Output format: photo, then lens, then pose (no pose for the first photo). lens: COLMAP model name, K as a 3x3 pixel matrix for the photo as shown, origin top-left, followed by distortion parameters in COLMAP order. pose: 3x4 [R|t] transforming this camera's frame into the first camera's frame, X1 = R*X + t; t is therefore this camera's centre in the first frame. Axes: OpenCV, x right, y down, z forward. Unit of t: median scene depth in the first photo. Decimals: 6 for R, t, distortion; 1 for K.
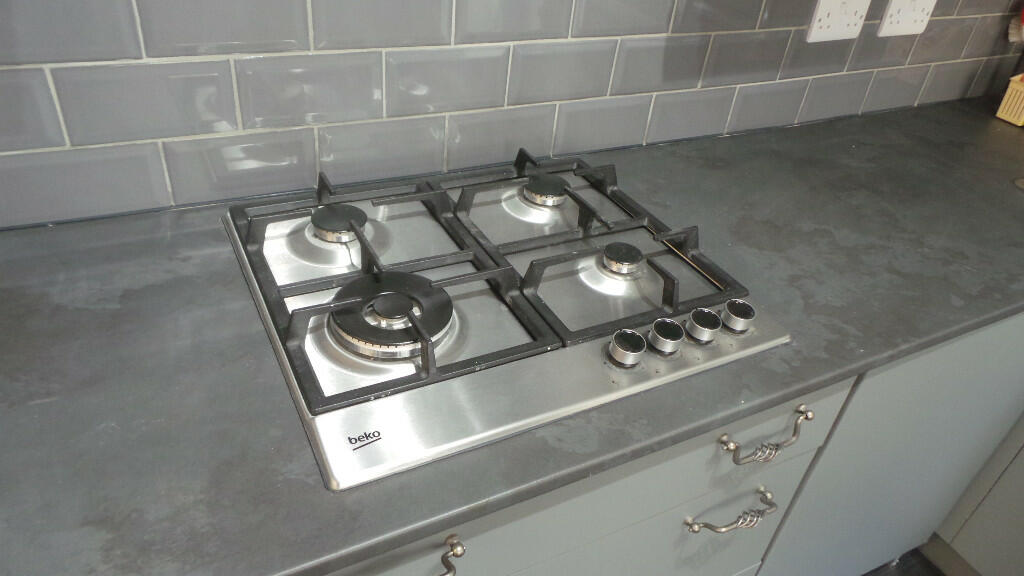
lens RADIAL K [[698.9, 0, 512.0], [0, 698.9, 288.0], [0, 0, 1]] dist [0.001990, 0.001260]
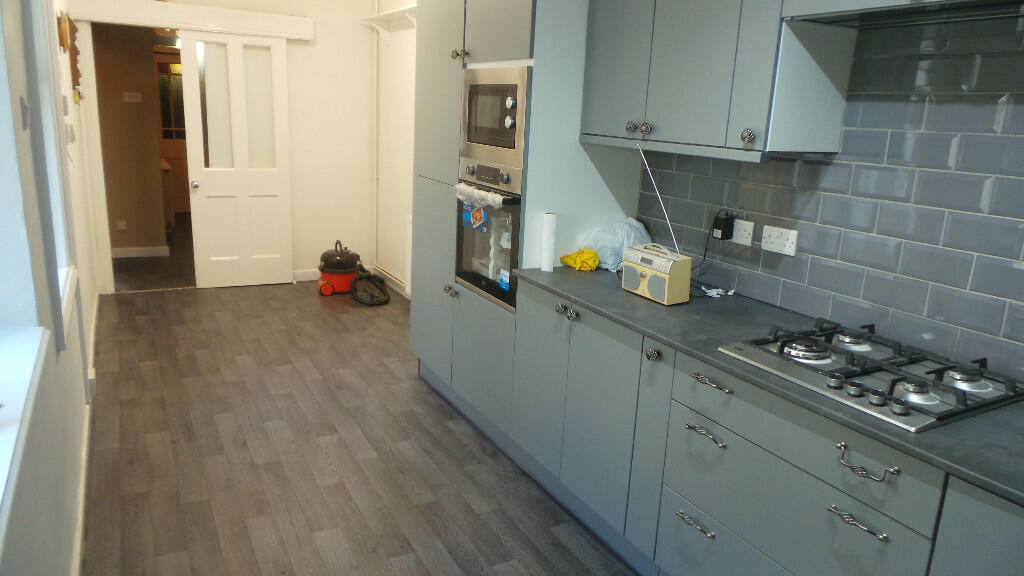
lens RADIAL K [[715.1, 0, 512.0], [0, 715.1, 288.0], [0, 0, 1]] dist [-0.025977, 0.041377]
pose [[0.013270, 0.142330, -0.989730, 1.830585], [-0.604338, 0.789717, 0.105463, 0.184086], [0.796617, 0.596733, 0.096495, -0.151897]]
